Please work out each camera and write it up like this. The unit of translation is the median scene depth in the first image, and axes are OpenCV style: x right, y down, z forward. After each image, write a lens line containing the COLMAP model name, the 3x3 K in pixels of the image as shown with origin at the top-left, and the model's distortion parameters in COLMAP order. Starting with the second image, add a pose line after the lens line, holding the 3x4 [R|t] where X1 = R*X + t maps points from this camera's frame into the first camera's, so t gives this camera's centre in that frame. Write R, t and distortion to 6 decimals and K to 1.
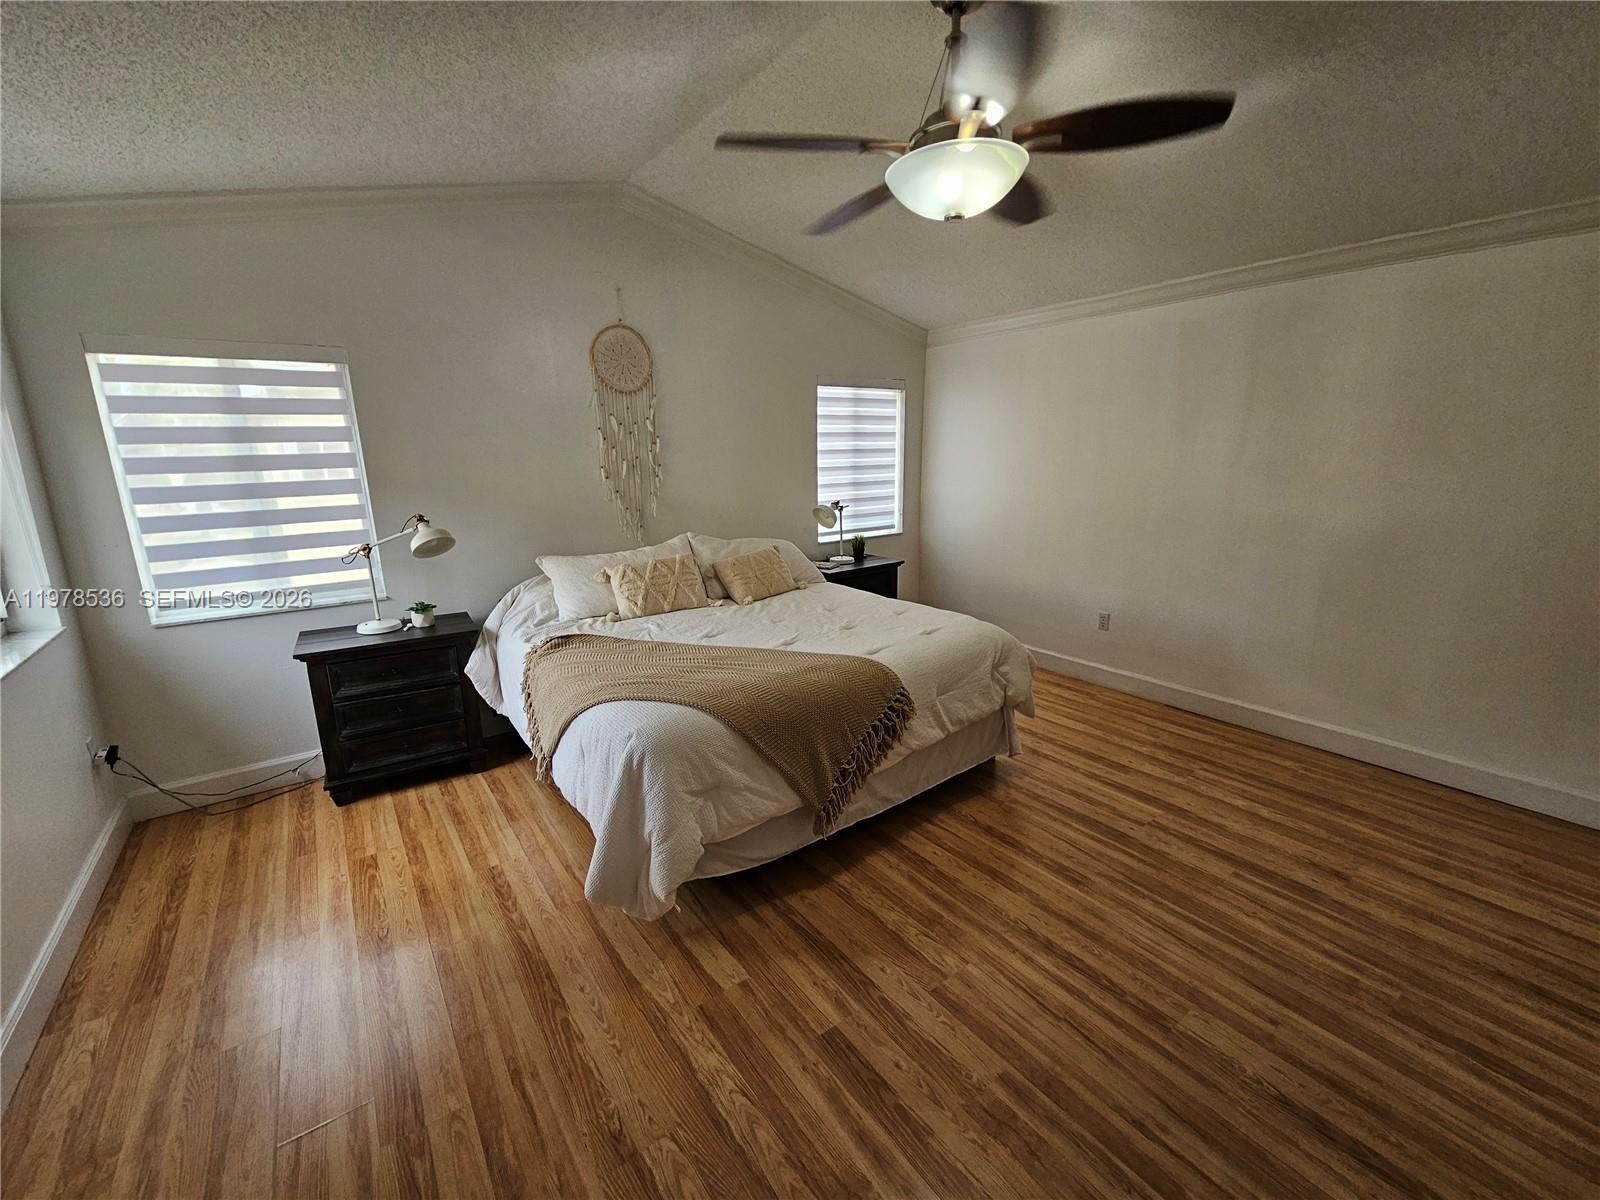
lens RADIAL K [[655.9, 0, 779.3], [0, 655.9, 620.2], [0, 0, 1]] dist [0.000302, 0.000287]
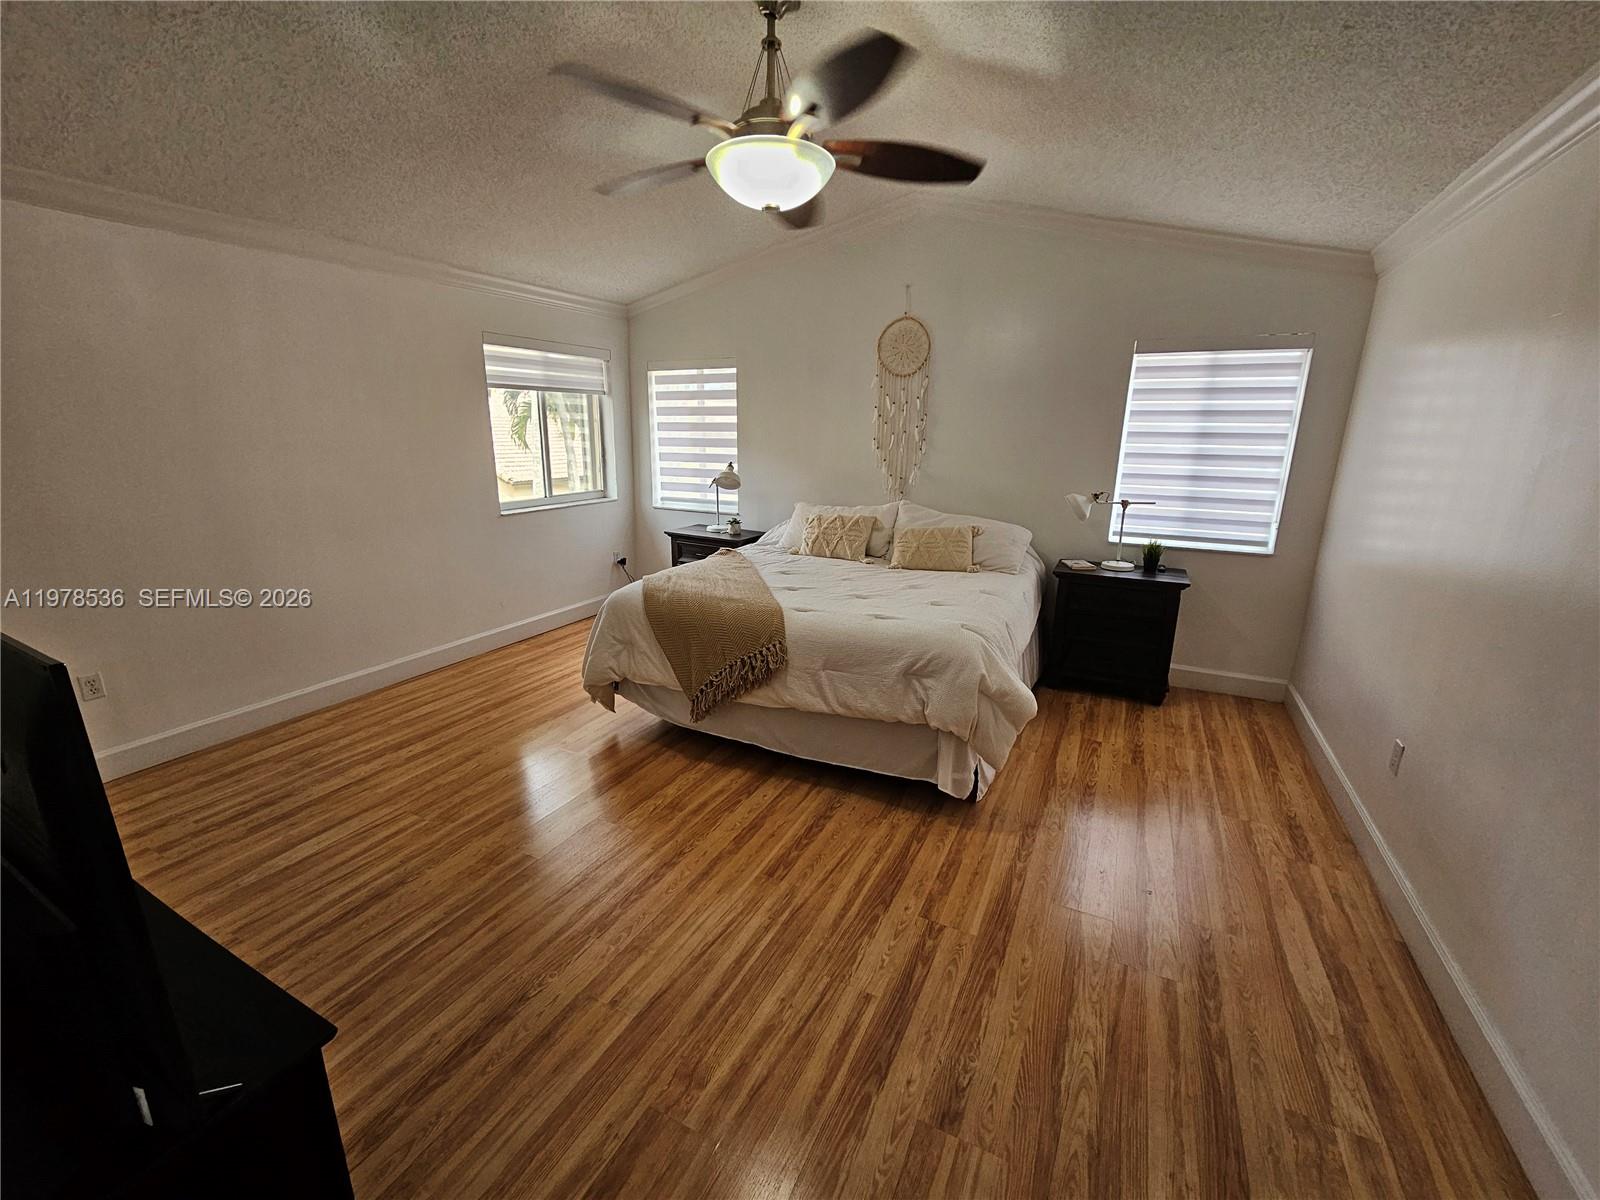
lens RADIAL K [[655.9, 0, 802.8], [0, 655.9, 604.7], [0, 0, 1]] dist [0.000302, 0.000287]
pose [[0.463657, 0.250431, -0.849886, 0.975895], [-0.247870, 0.957585, 0.146941, -0.108821], [0.850637, 0.142531, 0.506065, 0.407199]]
